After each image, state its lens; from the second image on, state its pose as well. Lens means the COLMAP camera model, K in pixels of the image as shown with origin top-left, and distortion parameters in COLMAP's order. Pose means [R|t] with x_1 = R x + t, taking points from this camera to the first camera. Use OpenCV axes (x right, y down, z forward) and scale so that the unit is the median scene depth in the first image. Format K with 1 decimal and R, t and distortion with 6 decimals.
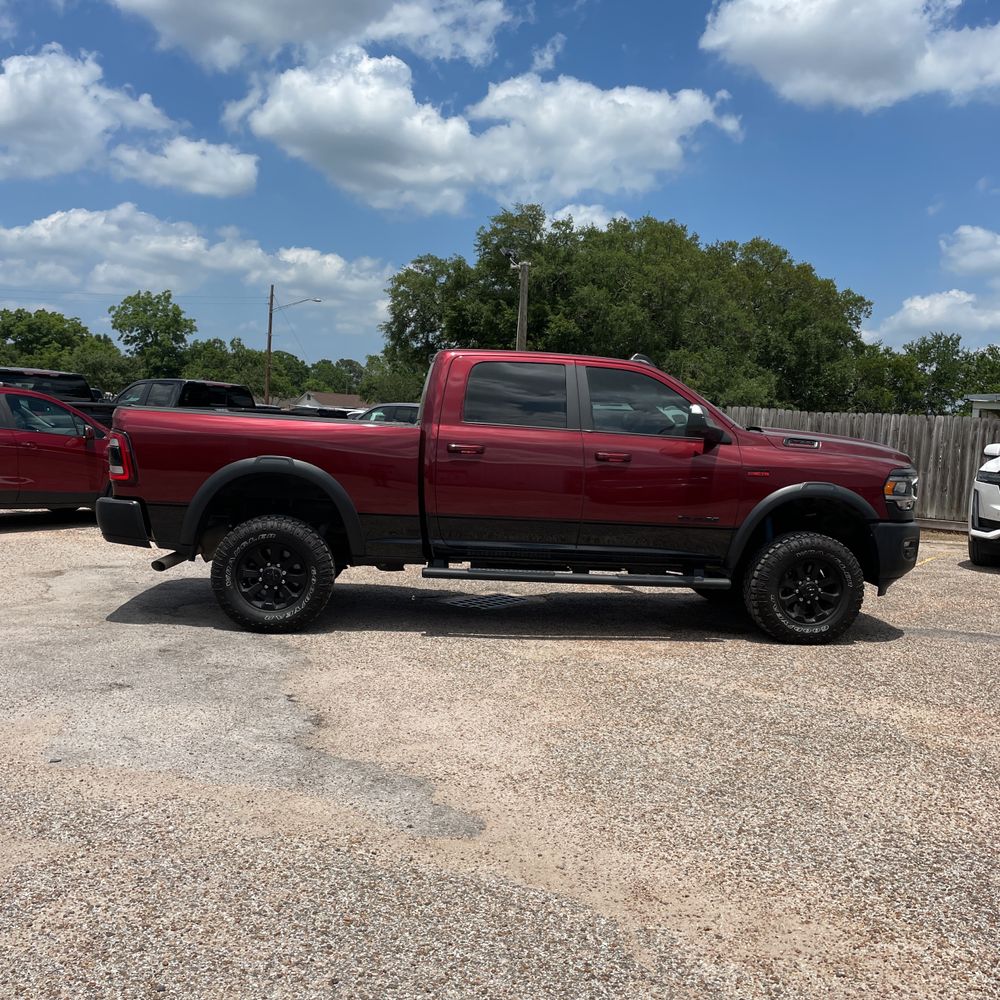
lens RADIAL K [[999.9, 0, 511.2], [0, 999.9, 528.0], [0, 0, 1]] dist [0.090438, -0.008090]
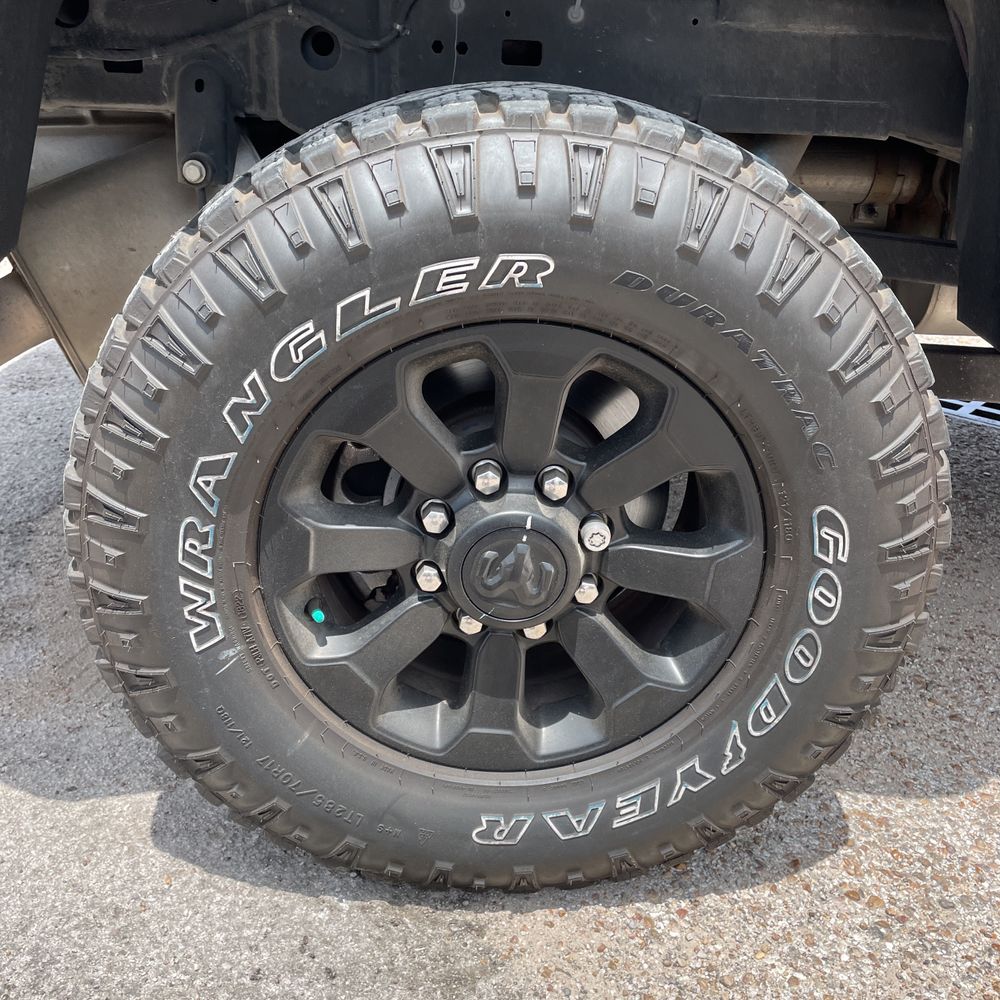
lens RADIAL K [[1005.4, 0, 492.9], [0, 1005.4, 493.2], [0, 0, 1]] dist [0.087159, -0.110632]
pose [[0.997763, 0.005035, -0.066661, -0.028913], [0.016496, 0.947782, 0.318492, -0.000661], [0.064784, -0.318879, 0.945579, 0.108907]]
